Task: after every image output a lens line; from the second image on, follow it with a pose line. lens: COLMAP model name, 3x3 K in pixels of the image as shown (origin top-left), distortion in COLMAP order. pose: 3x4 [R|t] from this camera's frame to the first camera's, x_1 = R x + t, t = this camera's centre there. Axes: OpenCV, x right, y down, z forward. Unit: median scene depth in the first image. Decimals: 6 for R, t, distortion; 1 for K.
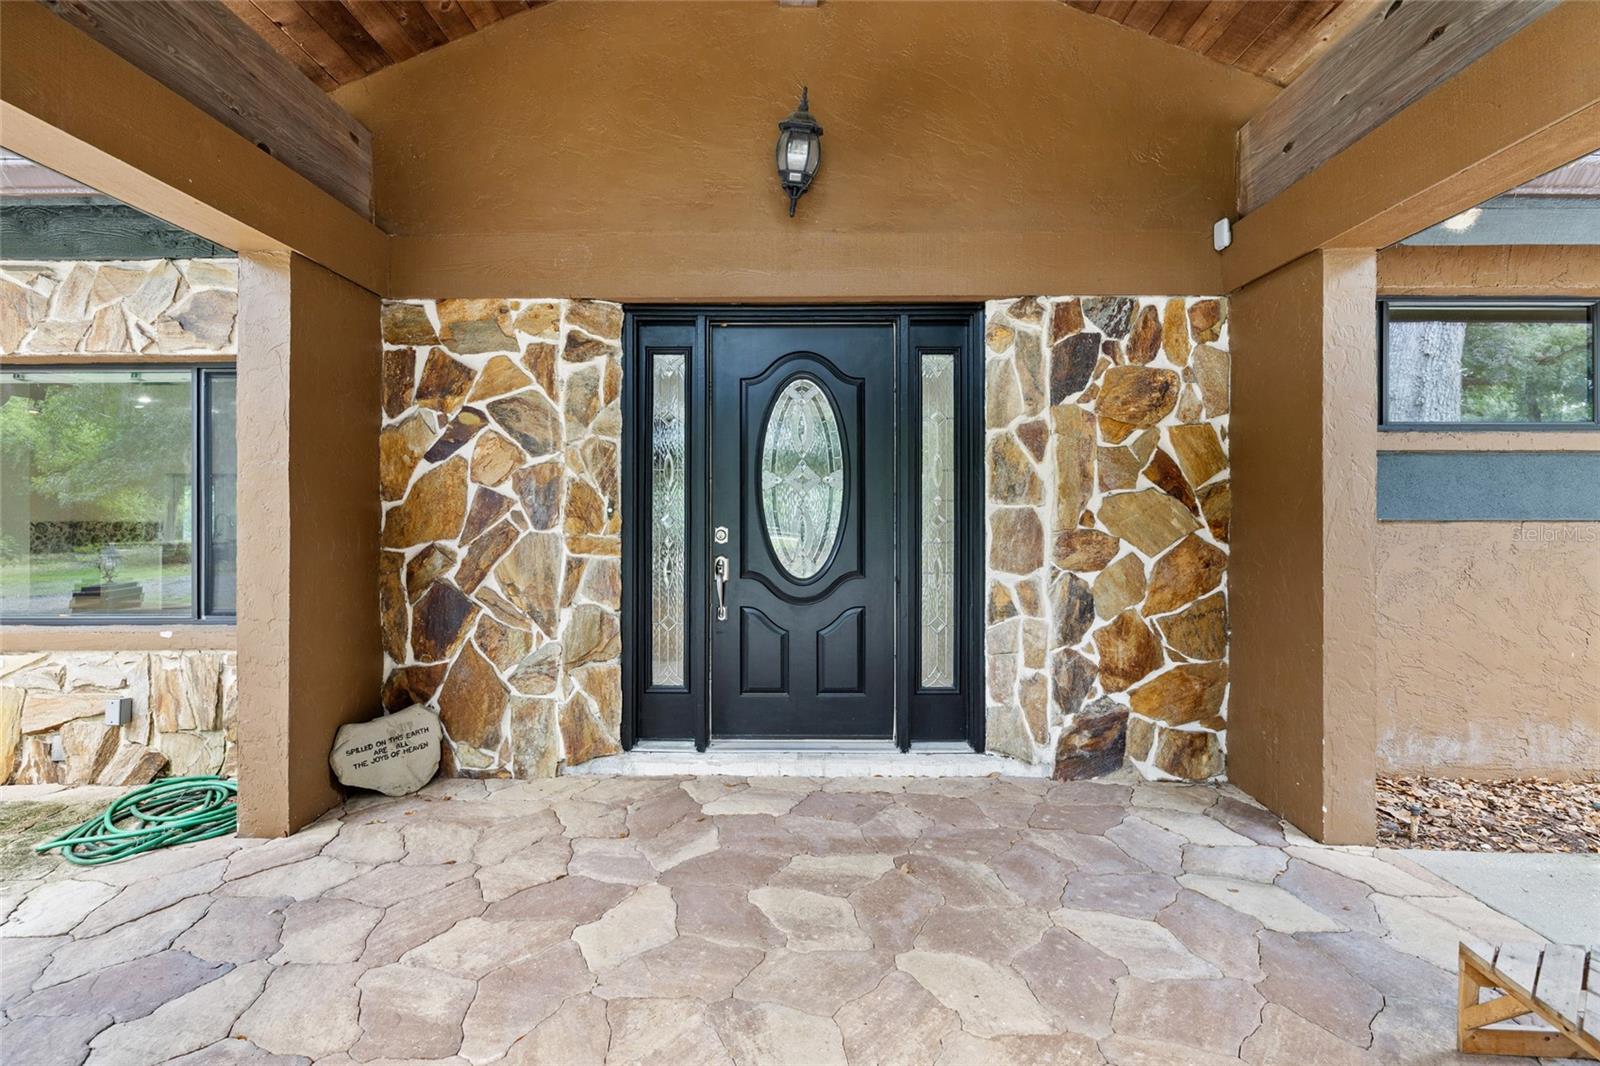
lens RADIAL K [[713.5, 0, 802.5], [0, 713.5, 526.1], [0, 0, 1]] dist [-0.010975, 0.002657]
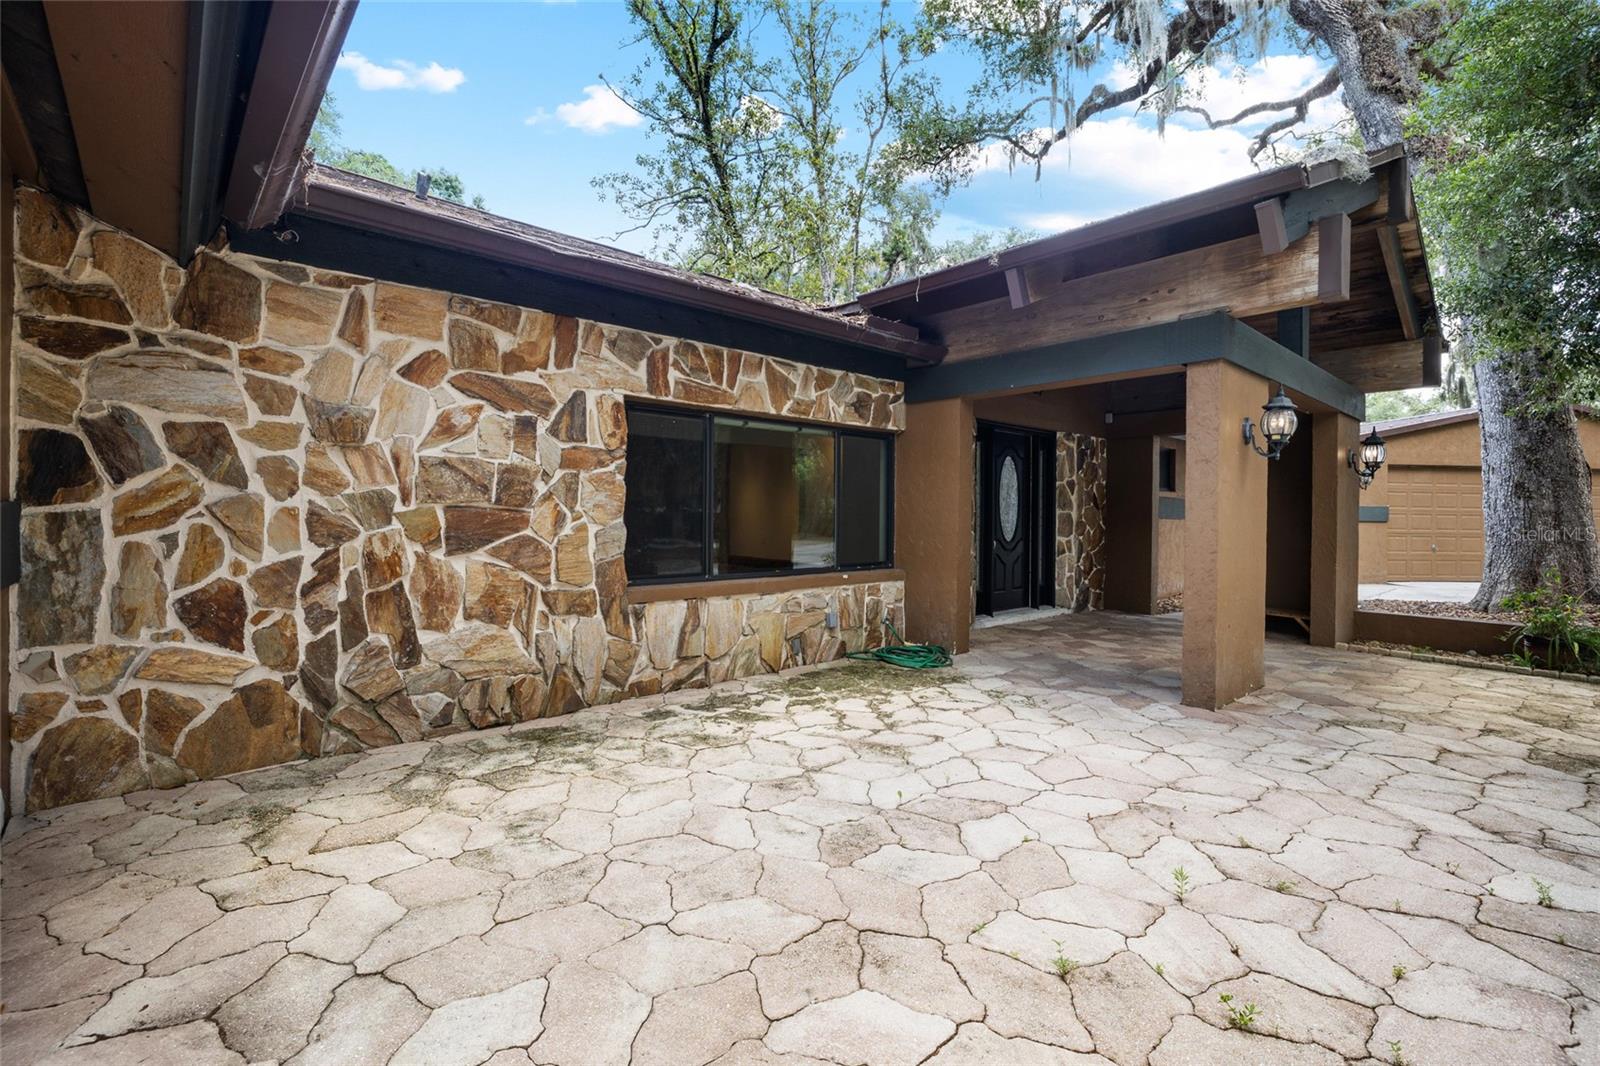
lens RADIAL K [[713.5, 0, 797.8], [0, 713.5, 530.3], [0, 0, 1]] dist [-0.010975, 0.002657]
pose [[0.737177, -0.008076, 0.675651, -2.217899], [-0.003719, 0.999865, 0.016009, 0.002433], [-0.675689, -0.014314, 0.737048, -0.273436]]
